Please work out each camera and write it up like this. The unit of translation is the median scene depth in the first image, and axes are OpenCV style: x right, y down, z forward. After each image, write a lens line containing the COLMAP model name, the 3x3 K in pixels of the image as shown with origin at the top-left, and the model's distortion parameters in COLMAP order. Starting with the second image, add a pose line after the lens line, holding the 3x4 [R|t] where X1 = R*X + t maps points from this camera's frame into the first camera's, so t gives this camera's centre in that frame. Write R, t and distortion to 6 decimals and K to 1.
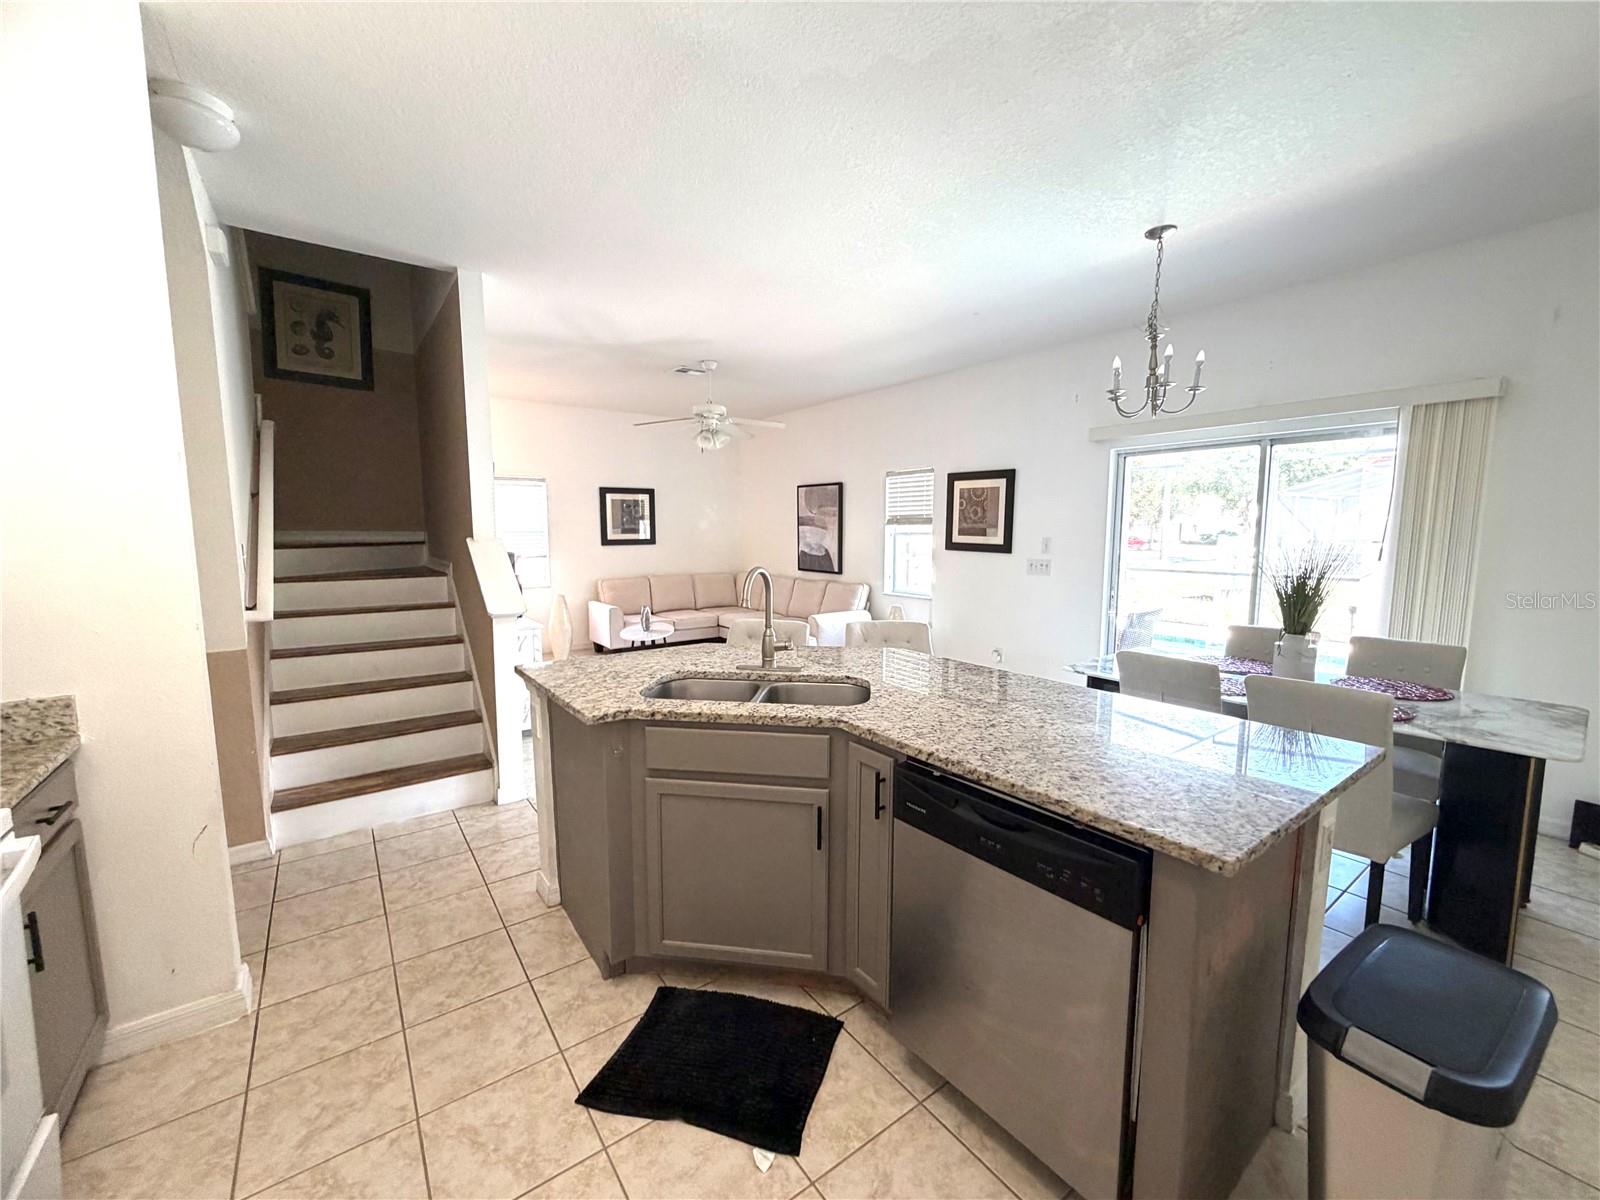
lens RADIAL K [[638.0, 0, 797.4], [0, 638.0, 600.5], [0, 0, 1]] dist [0.000413, 0.000631]
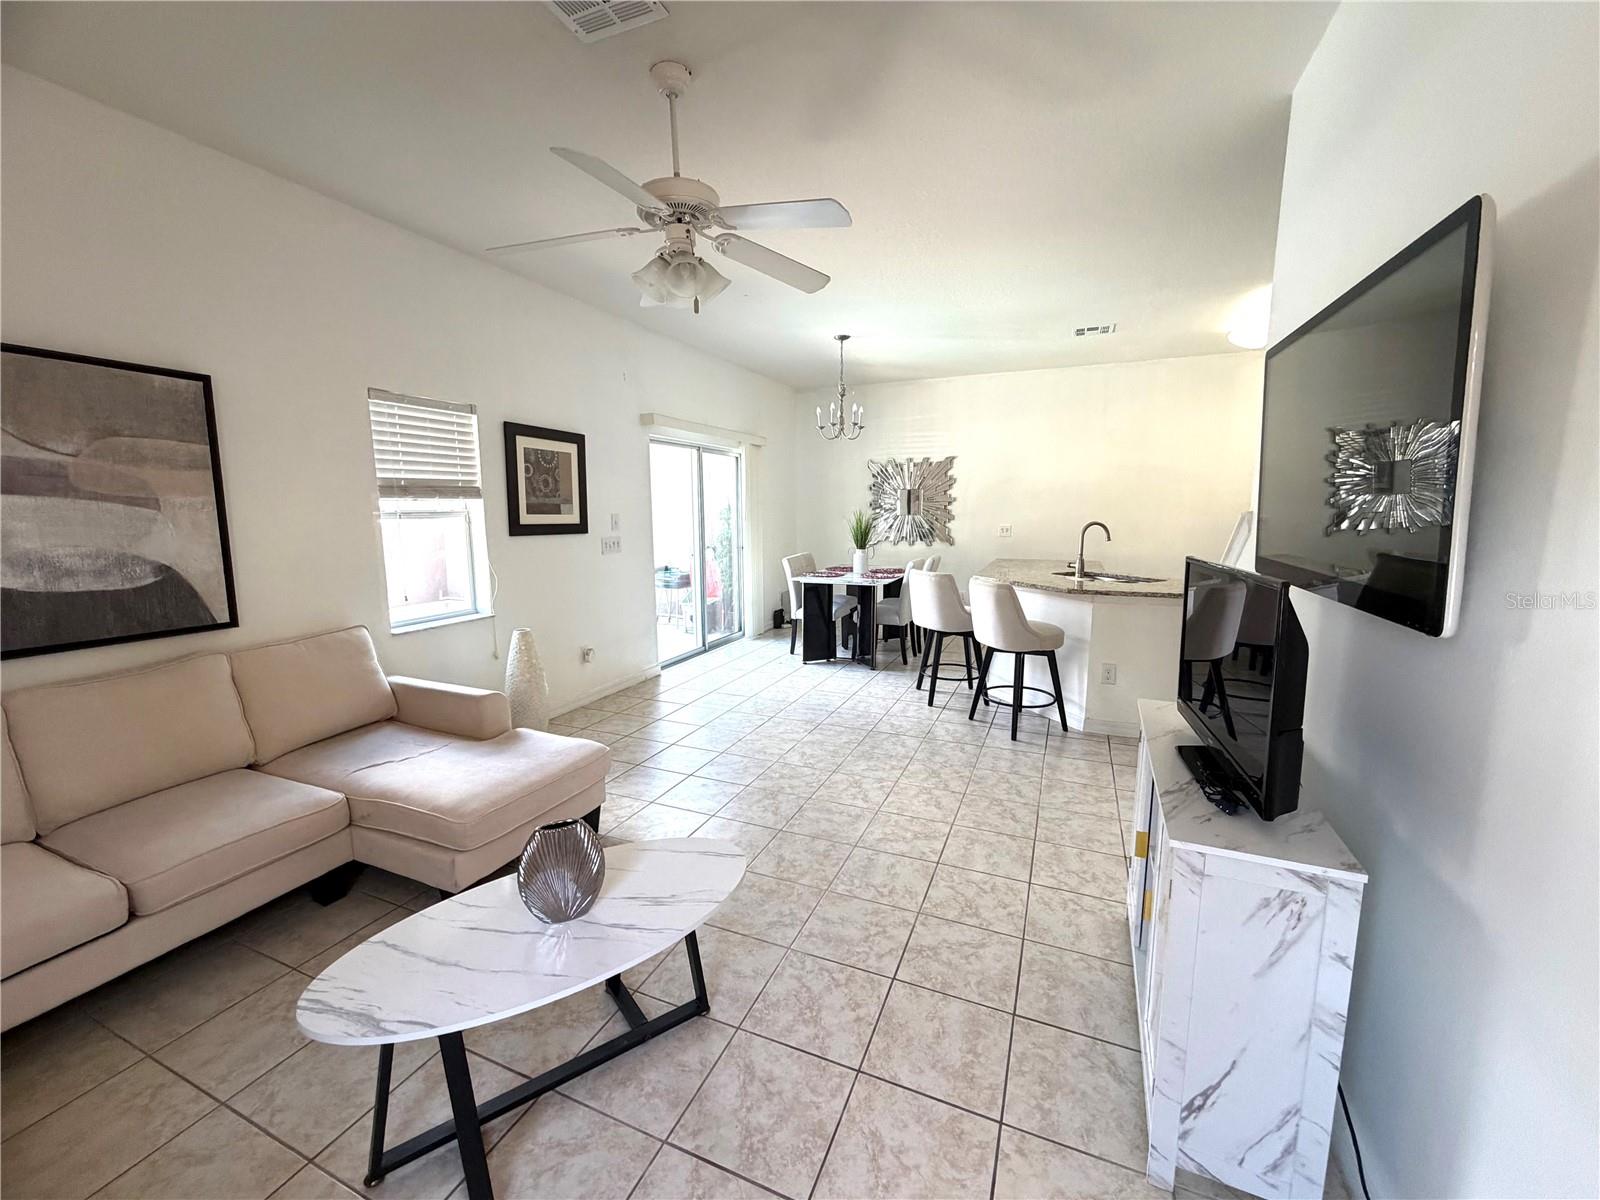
lens RADIAL K [[638.0, 0, 797.4], [0, 638.0, 600.5], [0, 0, 1]] dist [0.000413, 0.000631]
pose [[-0.505203, -0.122133, 0.854315, -0.557263], [0.104186, 0.974063, 0.200863, -0.129377], [-0.856689, 0.190484, -0.479375, 1.190002]]
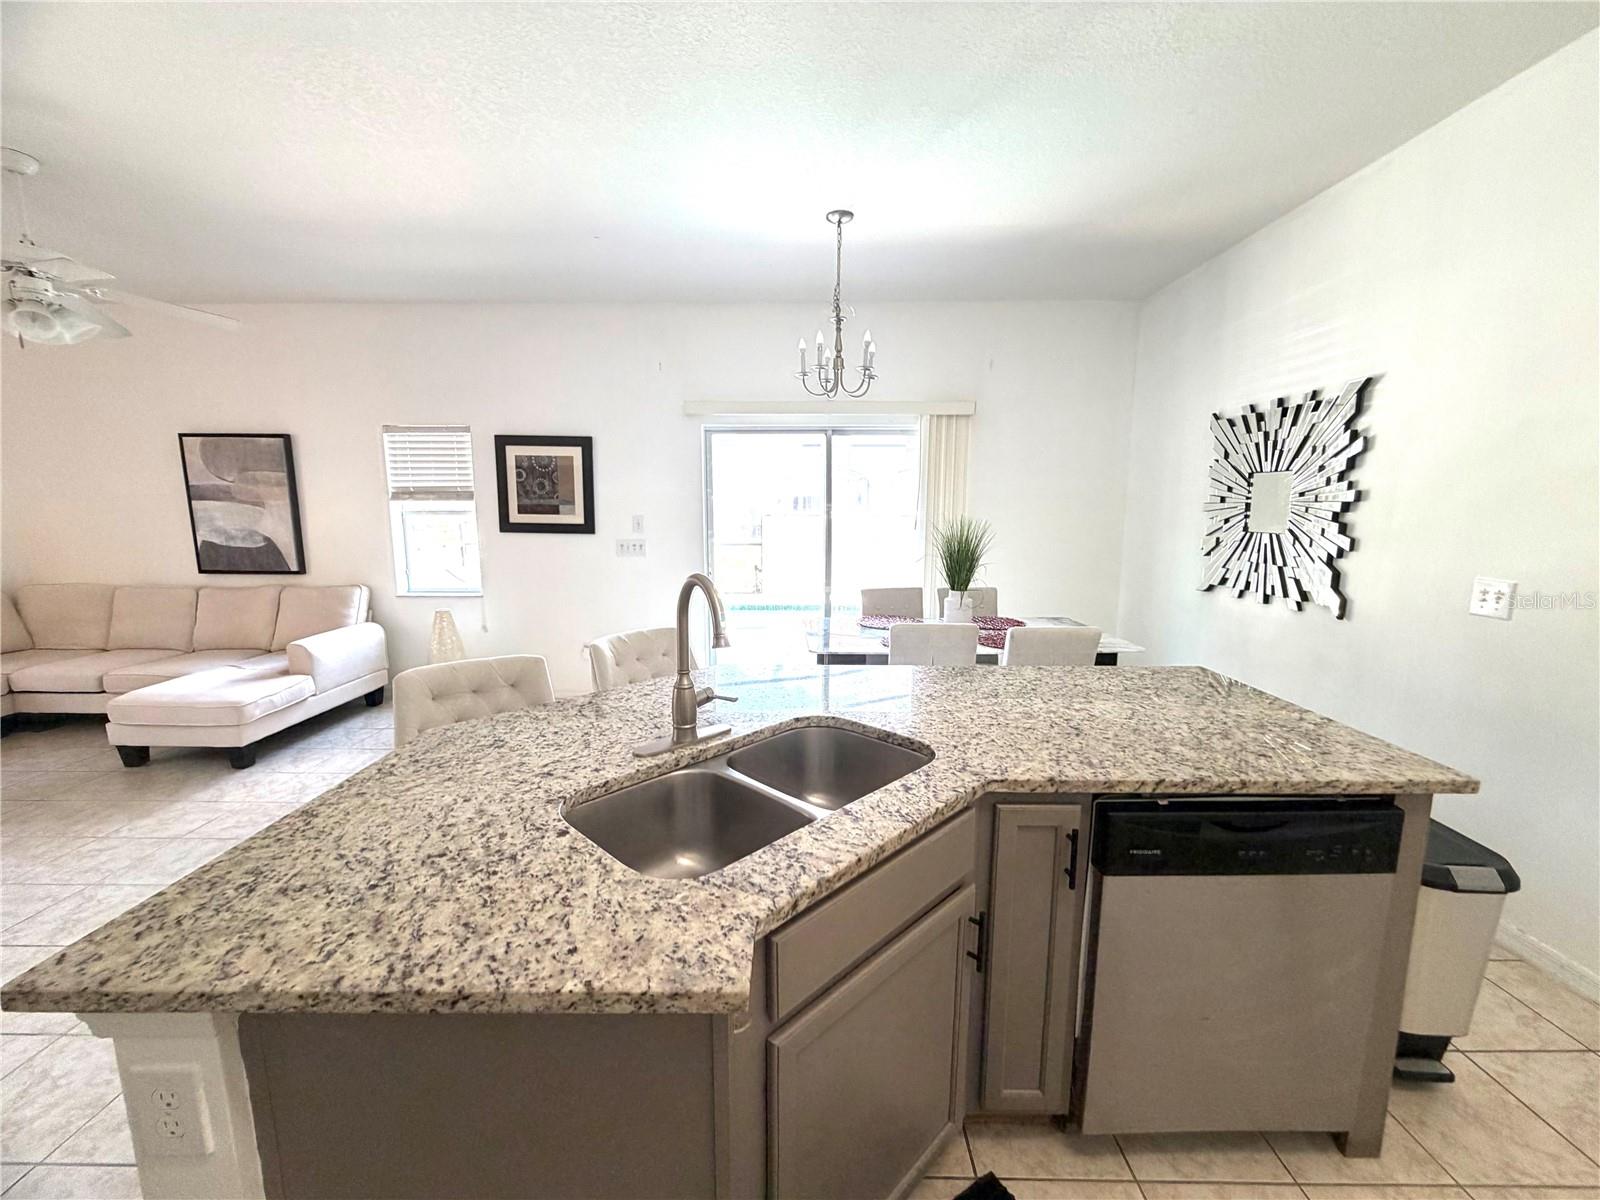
lens RADIAL K [[638.0, 0, 797.4], [0, 638.0, 600.5], [0, 0, 1]] dist [0.000413, 0.000631]
pose [[0.603152, -0.119037, 0.788693, -0.200332], [0.089542, 0.992656, 0.081344, -0.029270], [-0.792584, 0.021558, 0.609382, 0.247703]]
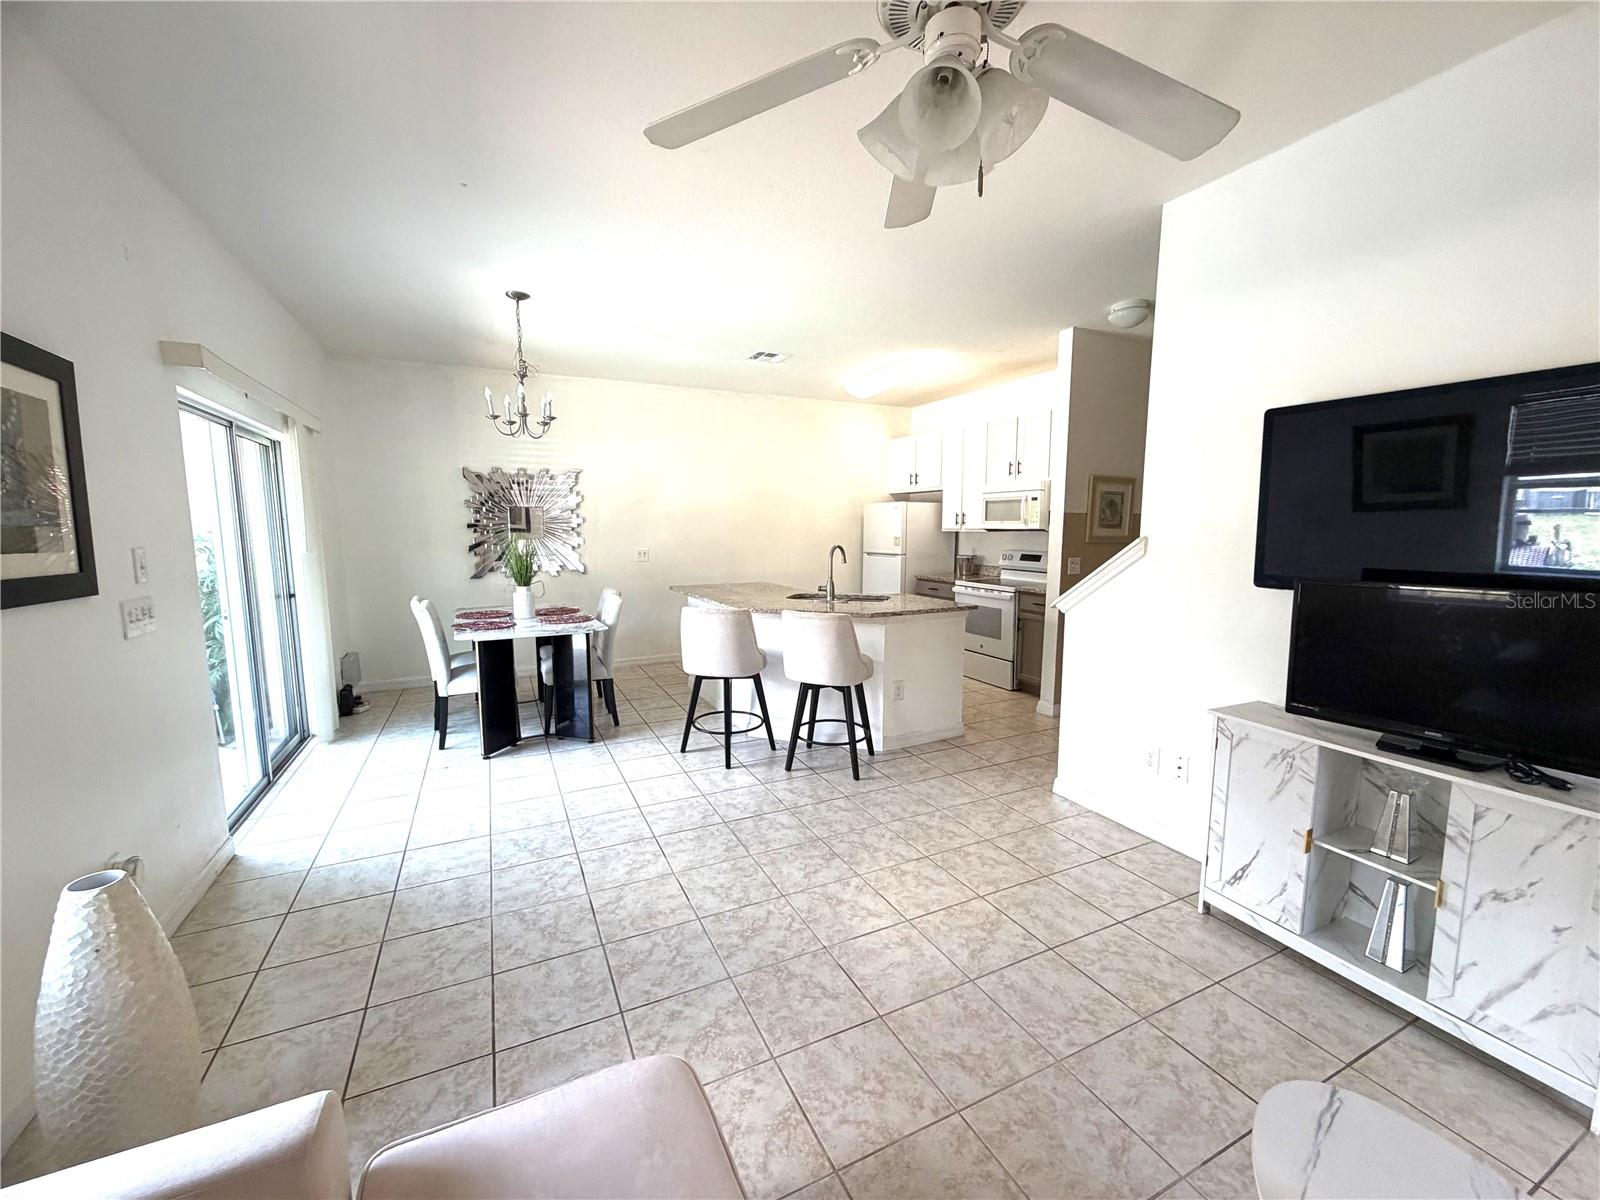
lens RADIAL K [[638.0, 0, 797.4], [0, 638.0, 600.5], [0, 0, 1]] dist [0.000413, 0.000631]
pose [[-0.982131, -0.020668, 0.187059, -0.131758], [0.023138, 0.973150, 0.229006, -0.145901], [-0.186770, 0.229243, -0.955283, 1.279682]]
